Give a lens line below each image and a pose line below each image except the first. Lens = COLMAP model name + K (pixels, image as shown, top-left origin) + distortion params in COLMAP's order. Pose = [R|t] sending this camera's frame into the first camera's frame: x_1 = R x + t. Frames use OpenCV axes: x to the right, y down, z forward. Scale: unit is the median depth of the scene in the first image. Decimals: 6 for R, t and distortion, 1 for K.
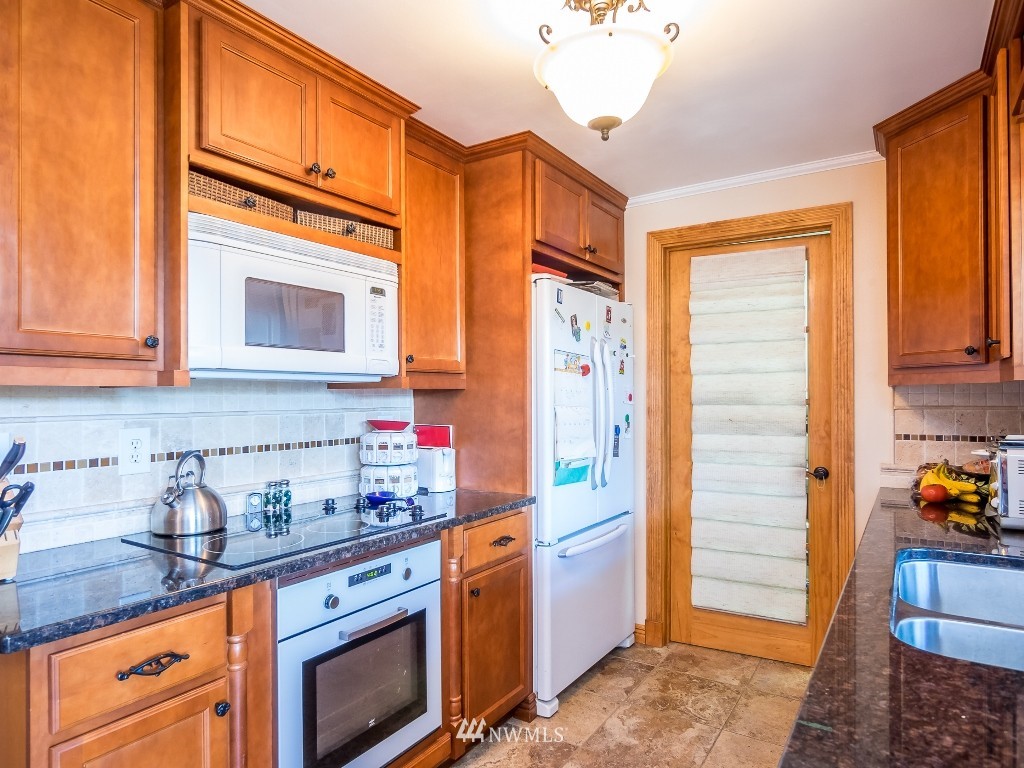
lens RADIAL K [[619.8, 0, 513.2], [0, 619.8, 390.4], [0, 0, 1]] dist [-0.003697, 0.000686]
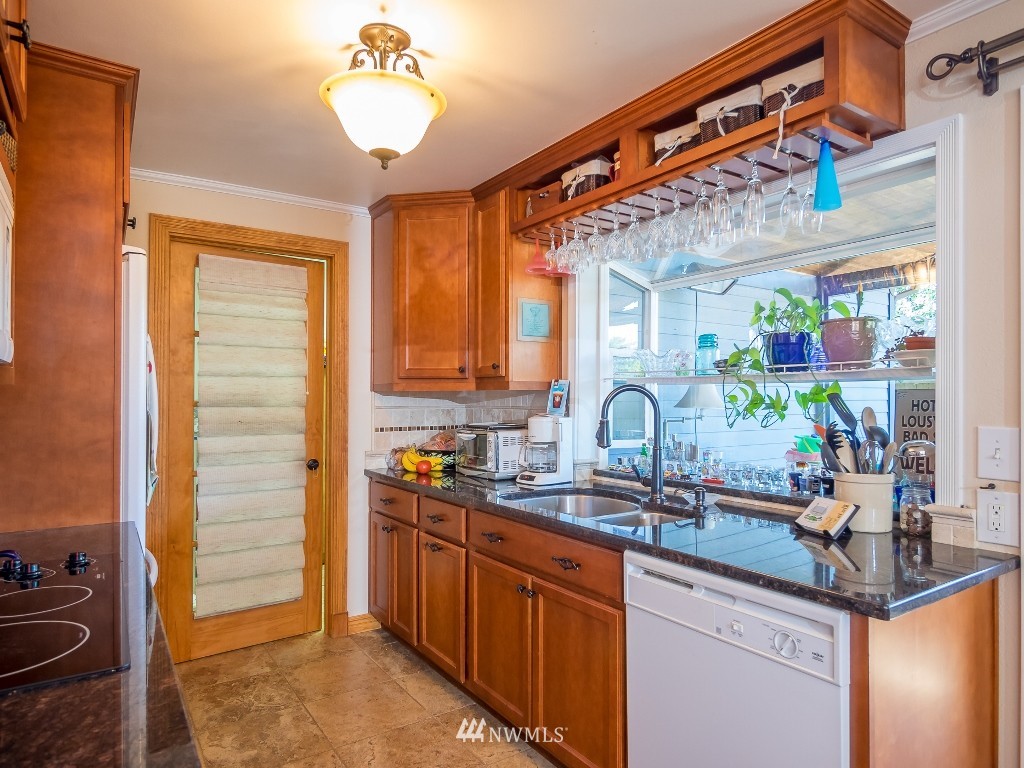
lens RADIAL K [[619.8, 0, 513.9], [0, 619.8, 389.8], [0, 0, 1]] dist [-0.003697, 0.000686]
pose [[0.391549, 0.016872, 0.920002, -0.433615], [-0.012690, 0.999836, -0.012935, 0.002861], [-0.920070, -0.006610, 0.391699, 0.191807]]
